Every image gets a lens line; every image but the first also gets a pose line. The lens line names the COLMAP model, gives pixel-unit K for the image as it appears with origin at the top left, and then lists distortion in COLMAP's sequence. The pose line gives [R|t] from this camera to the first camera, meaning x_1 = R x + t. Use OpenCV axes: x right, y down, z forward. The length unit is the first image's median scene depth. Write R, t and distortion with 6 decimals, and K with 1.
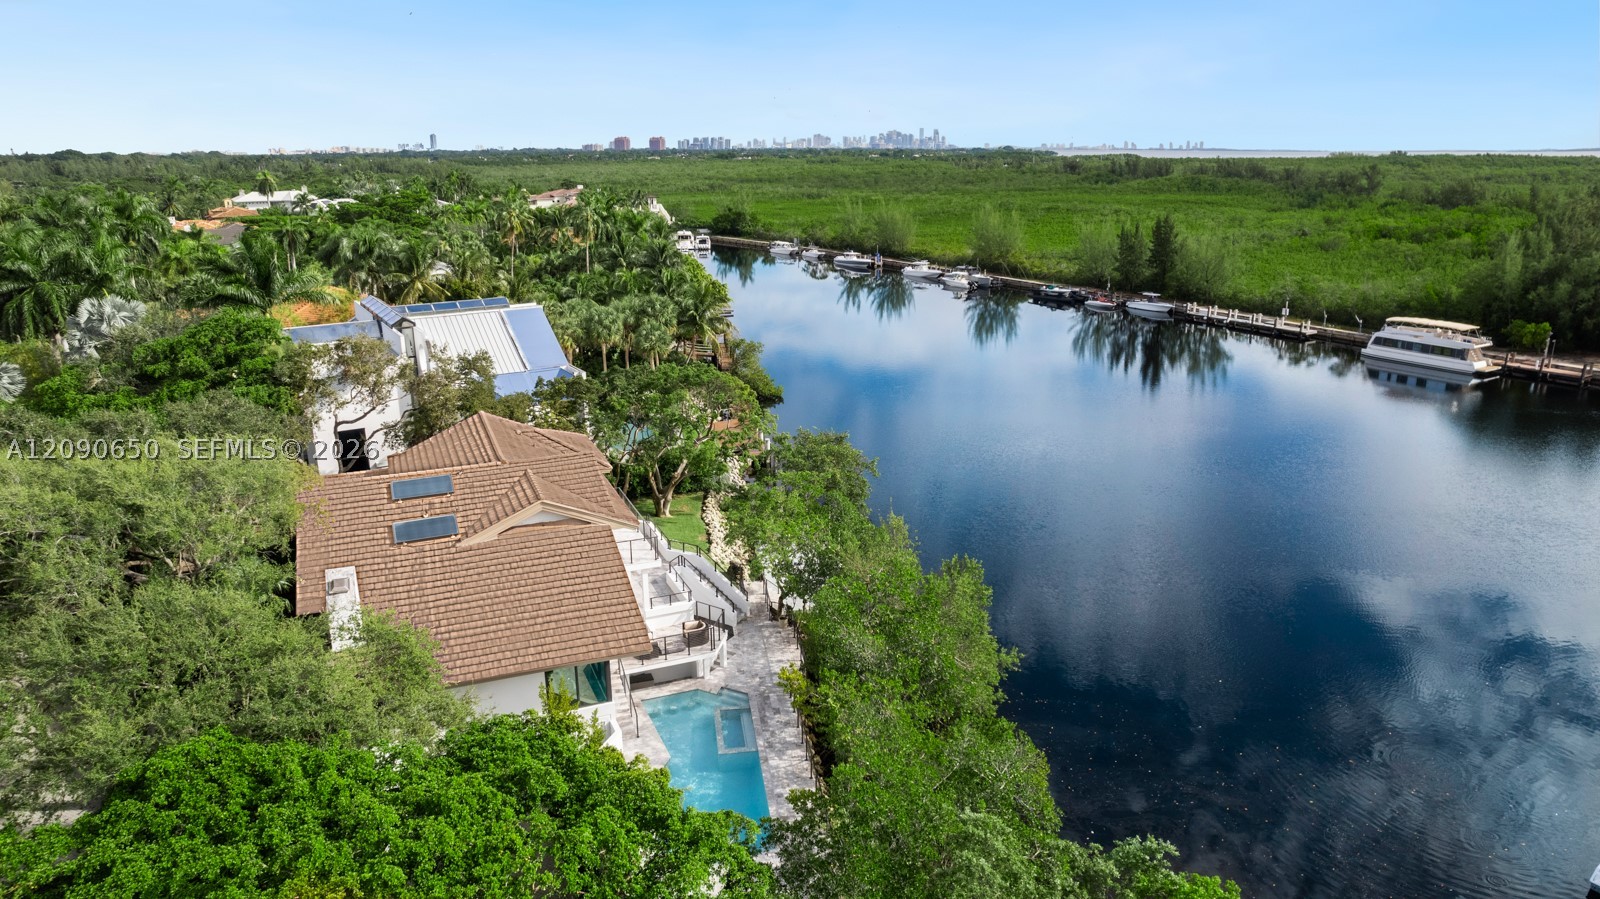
lens RADIAL K [[993.0, 0, 800.0], [0, 993.0, 449.5], [0, 0, 1]] dist [-0.063952, 0.049376]
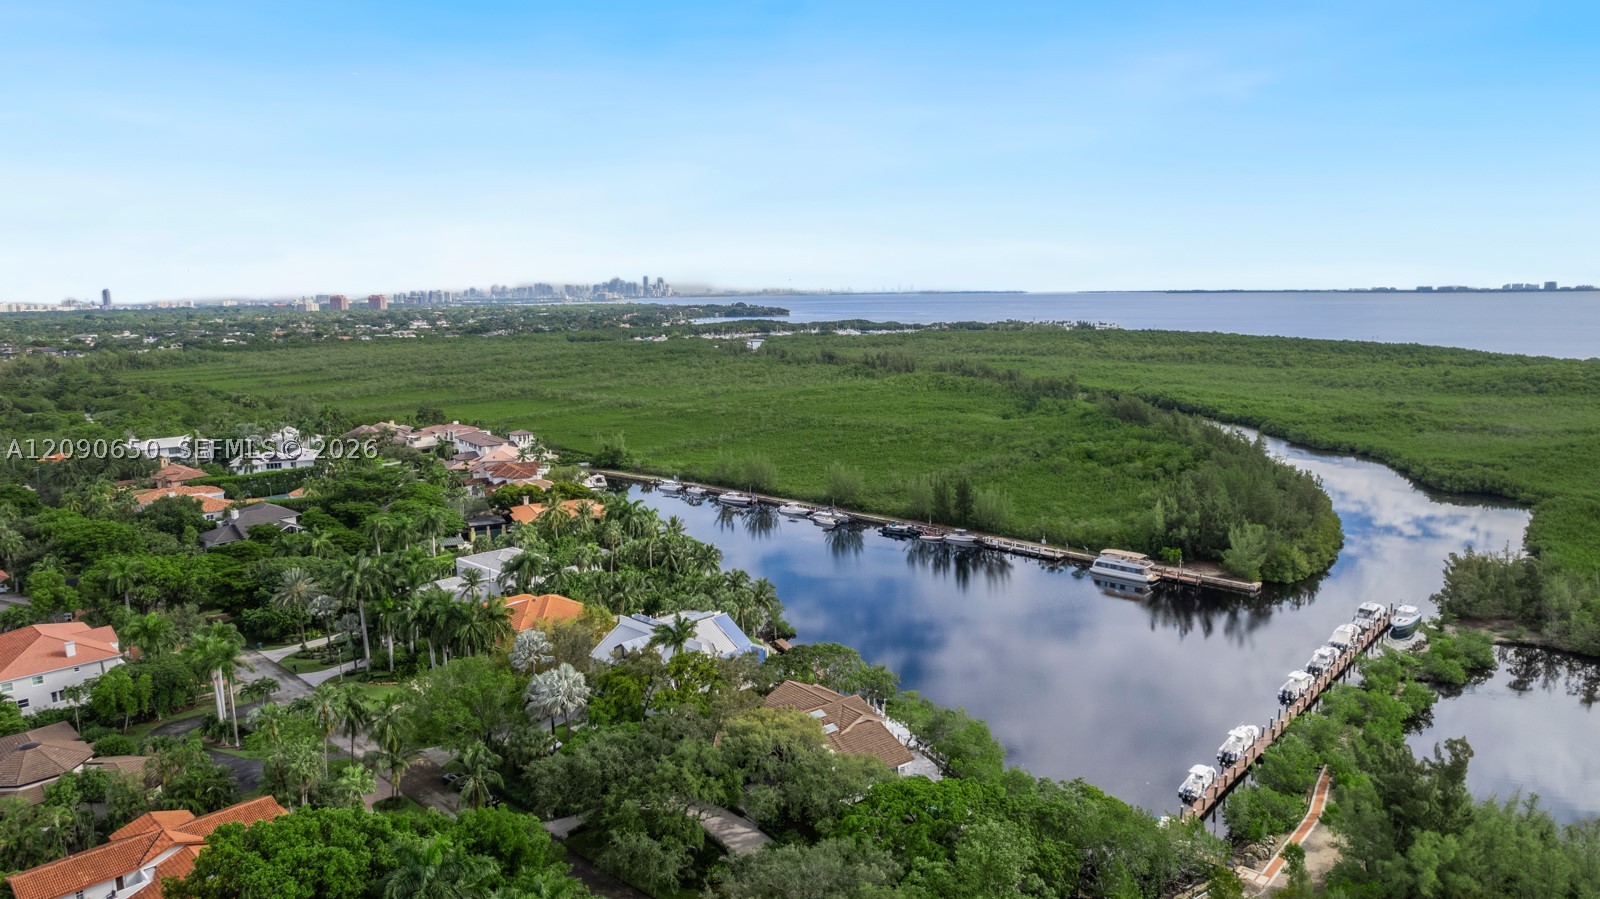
lens RADIAL K [[993.0, 0, 800.0], [0, 993.0, 449.5], [0, 0, 1]] dist [-0.063952, 0.049376]
pose [[0.967687, -0.043583, 0.248360, -0.258213], [0.081563, 0.986101, -0.144750, -0.072289], [-0.238600, 0.160330, 0.957791, -0.436282]]
